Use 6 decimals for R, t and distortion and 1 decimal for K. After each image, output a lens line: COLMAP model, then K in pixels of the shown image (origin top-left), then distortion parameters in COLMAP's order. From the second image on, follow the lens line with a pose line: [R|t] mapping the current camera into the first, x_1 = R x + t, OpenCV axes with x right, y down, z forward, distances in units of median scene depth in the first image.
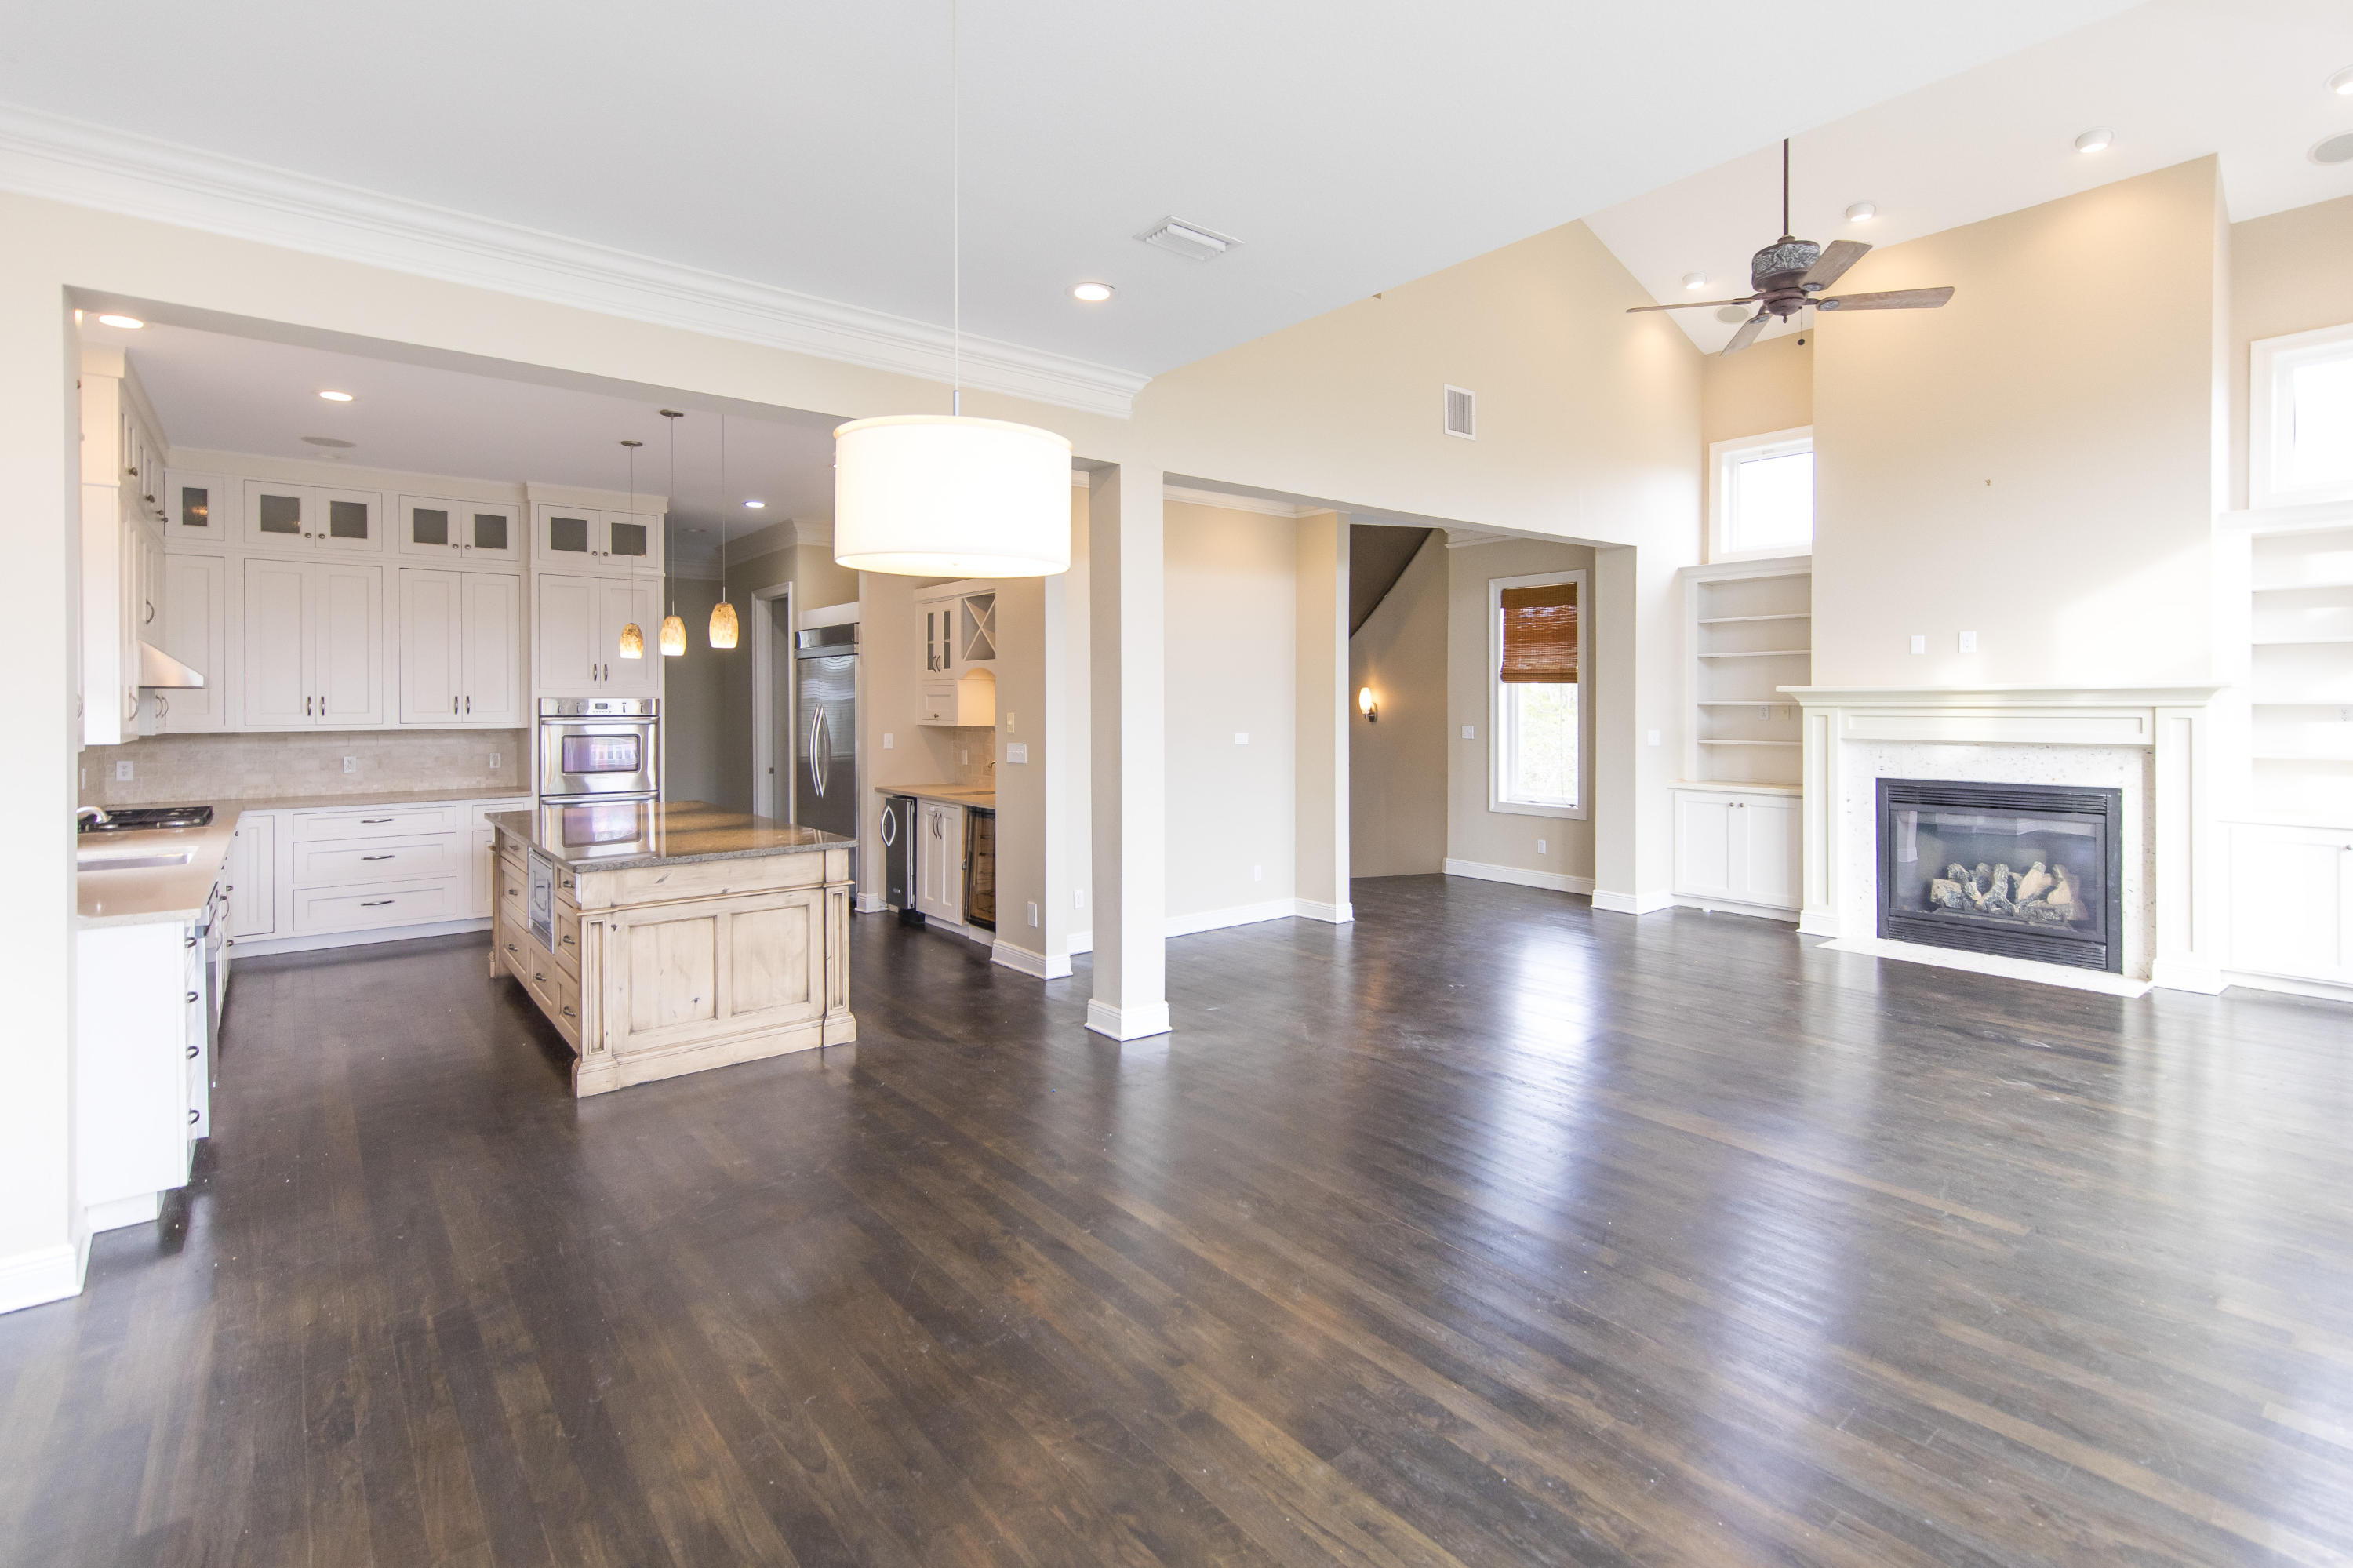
lens RADIAL K [[1102.1, 0, 1184.3], [0, 1102.1, 729.8], [0, 0, 1]] dist [0.001523, -0.000035]
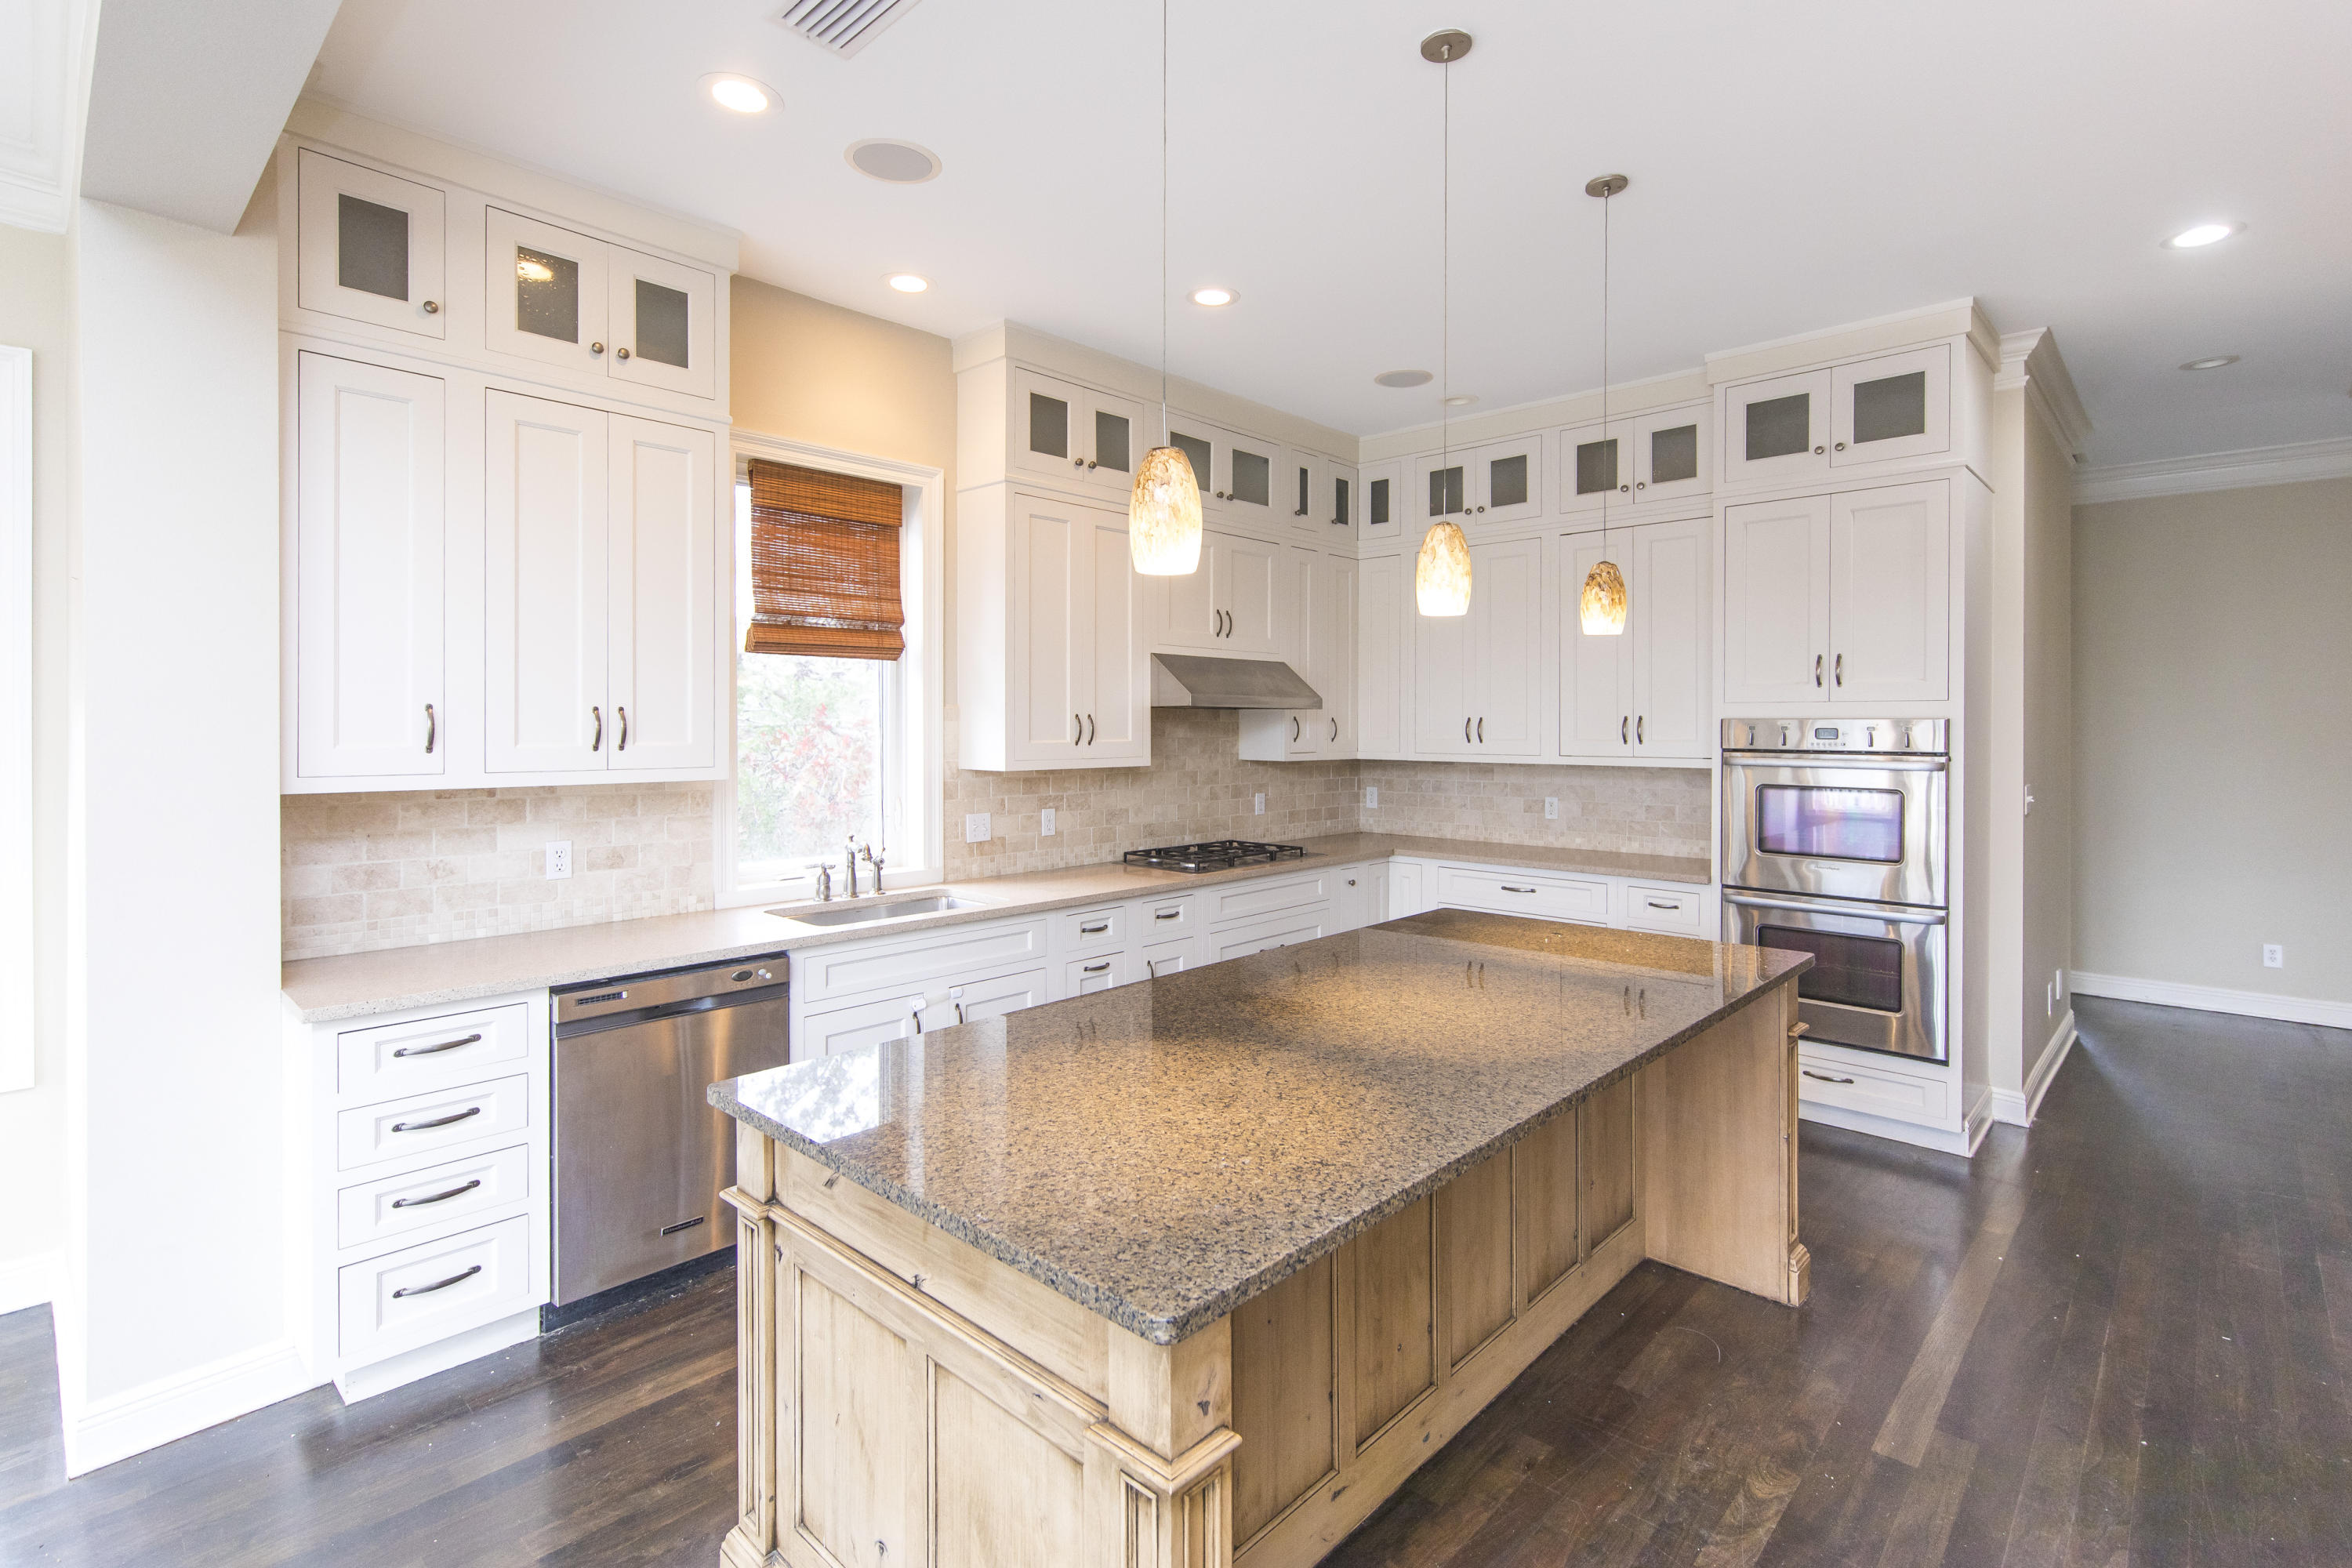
lens RADIAL K [[1101.6, 0, 1183.8], [0, 1101.6, 729.9], [0, 0, 1]] dist [0.001523, -0.000035]
pose [[0.143191, 0.005809, -0.989678, -0.047757], [-0.027810, 0.999612, 0.001843, -0.015908], [0.989304, 0.027259, 0.143297, 0.628797]]
